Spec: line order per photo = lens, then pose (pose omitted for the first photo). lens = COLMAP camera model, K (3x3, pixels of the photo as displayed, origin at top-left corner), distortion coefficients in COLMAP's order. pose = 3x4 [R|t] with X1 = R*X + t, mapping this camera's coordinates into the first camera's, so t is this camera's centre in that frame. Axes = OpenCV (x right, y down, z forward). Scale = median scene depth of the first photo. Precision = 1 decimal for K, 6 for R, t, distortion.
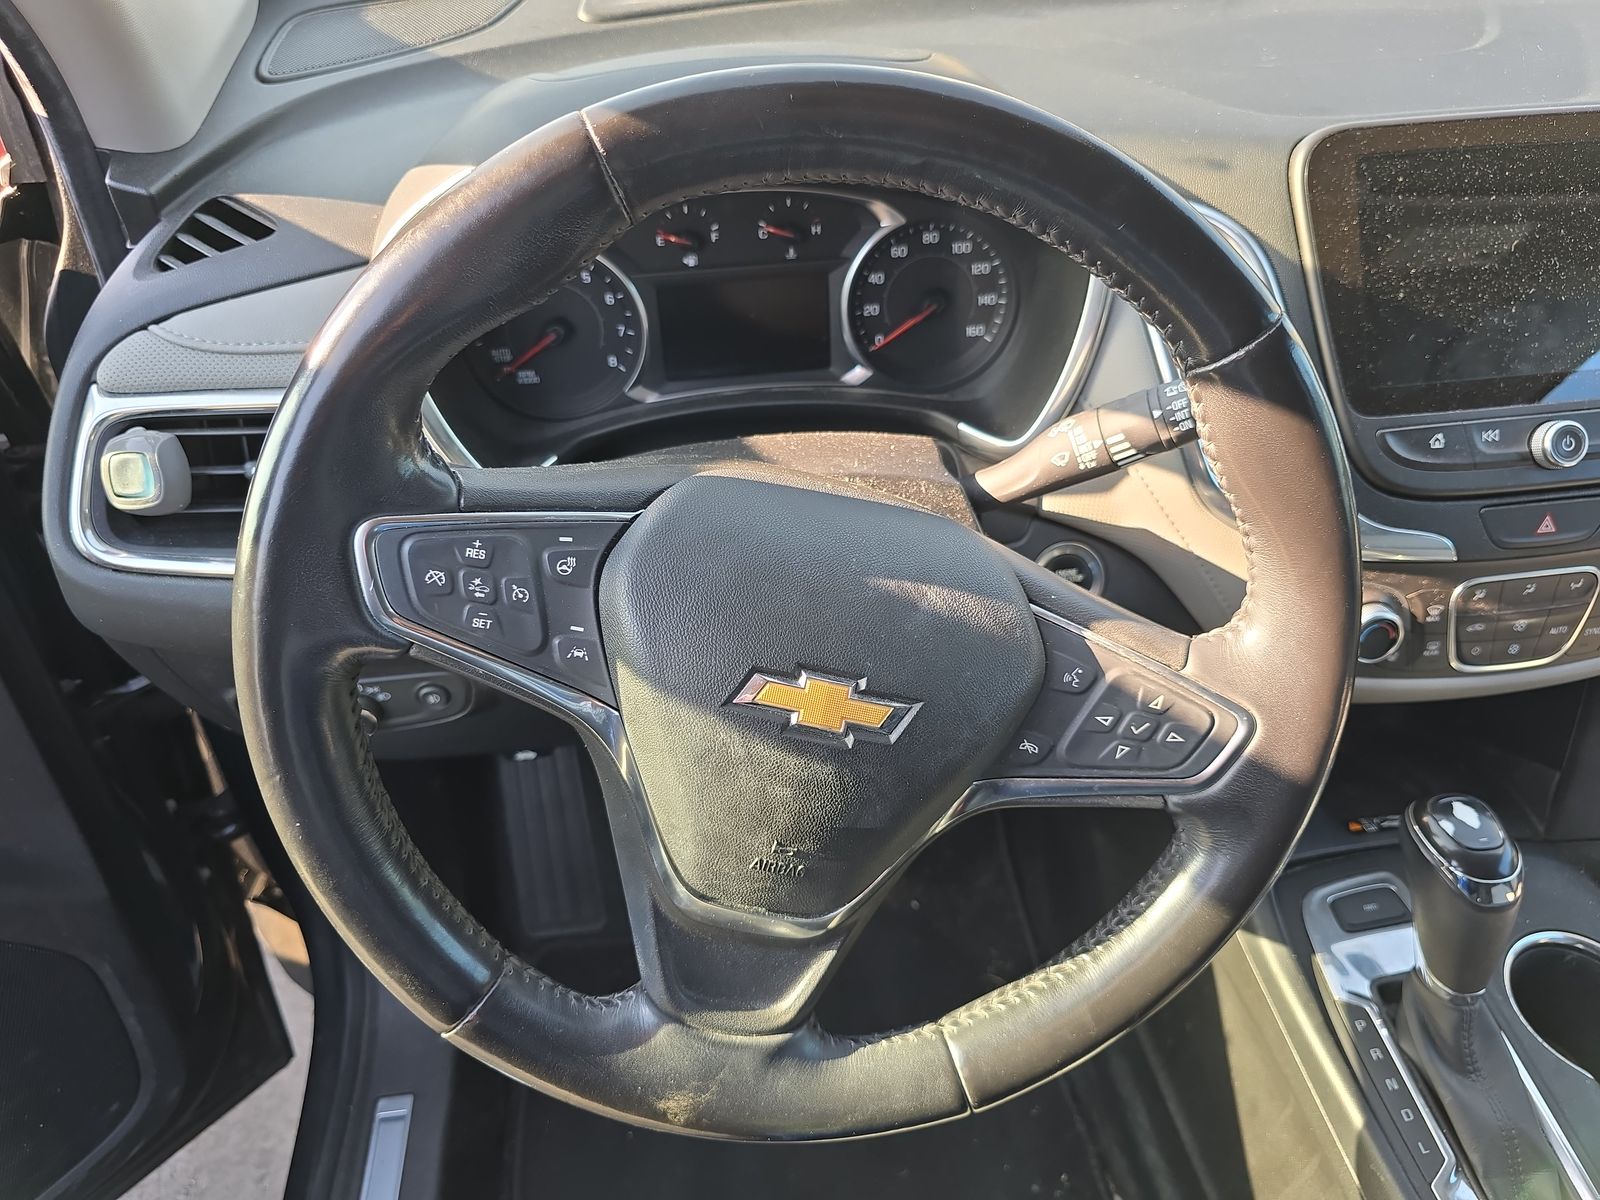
lens RADIAL K [[1187.9, 0, 801.1], [0, 1187.9, 636.6], [0, 0, 1]] dist [0.037869, -0.041699]
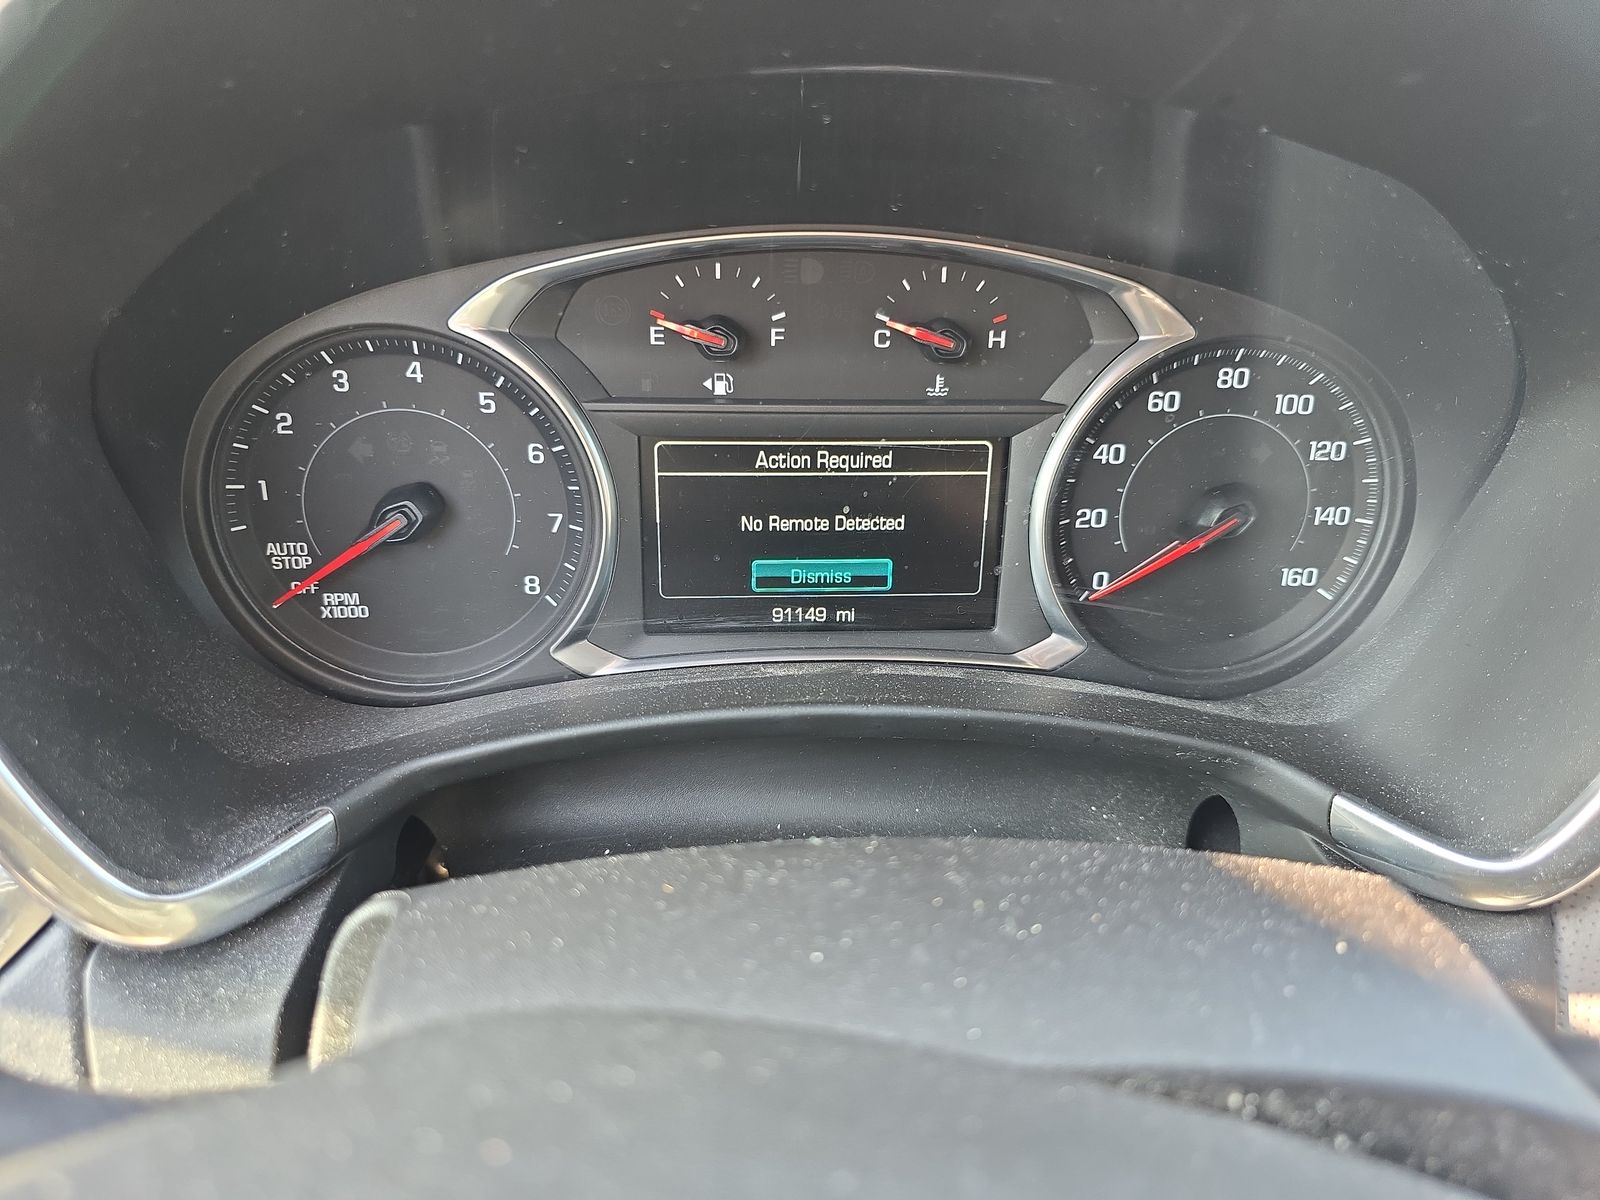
lens RADIAL K [[1187.9, 0, 801.1], [0, 1187.9, 636.6], [0, 0, 1]] dist [0.037869, -0.041699]
pose [[0.997287, 0.072597, -0.012205, -0.048084], [-0.073606, 0.980583, -0.181767, -0.139091], [-0.001228, 0.182172, 0.983266, 0.564421]]
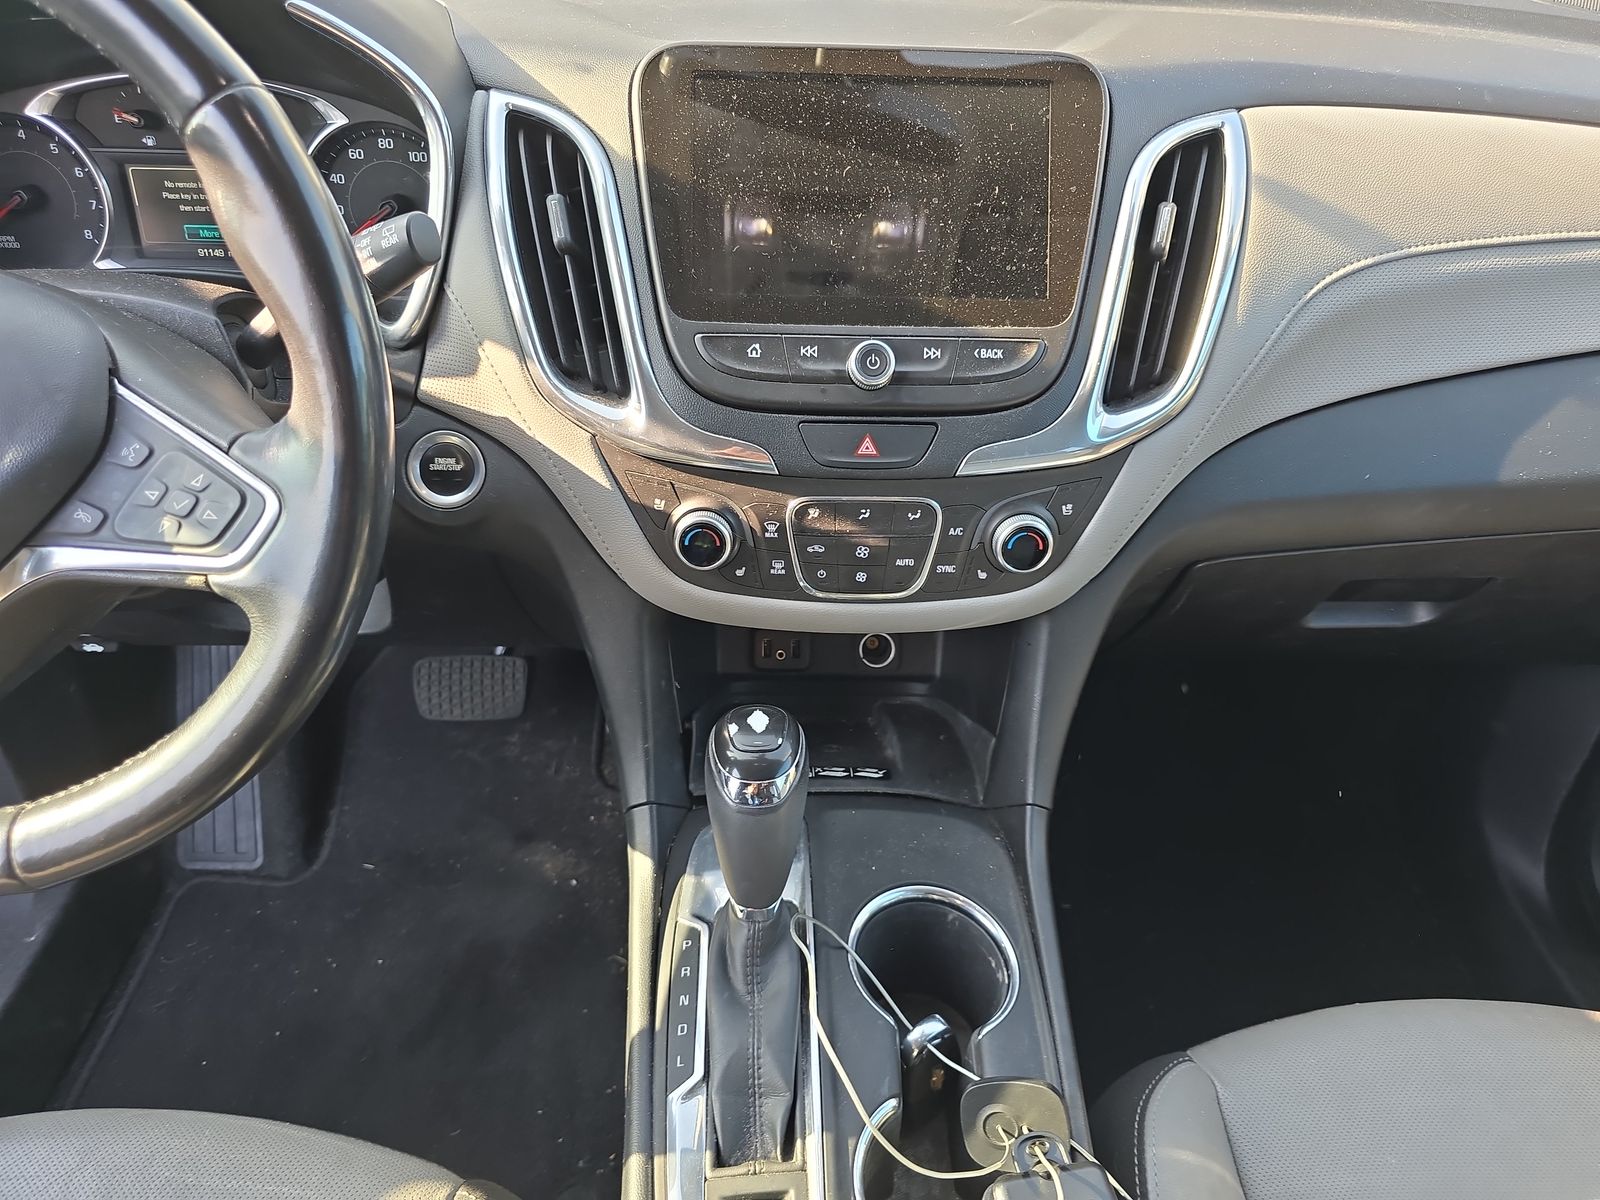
lens RADIAL K [[1187.9, 0, 801.1], [0, 1187.9, 636.6], [0, 0, 1]] dist [0.037869, -0.041699]
pose [[0.992376, 0.106612, -0.061833, 0.588771], [-0.111060, 0.991083, -0.073618, 0.133632], [0.053433, 0.079924, 0.995368, 0.006730]]
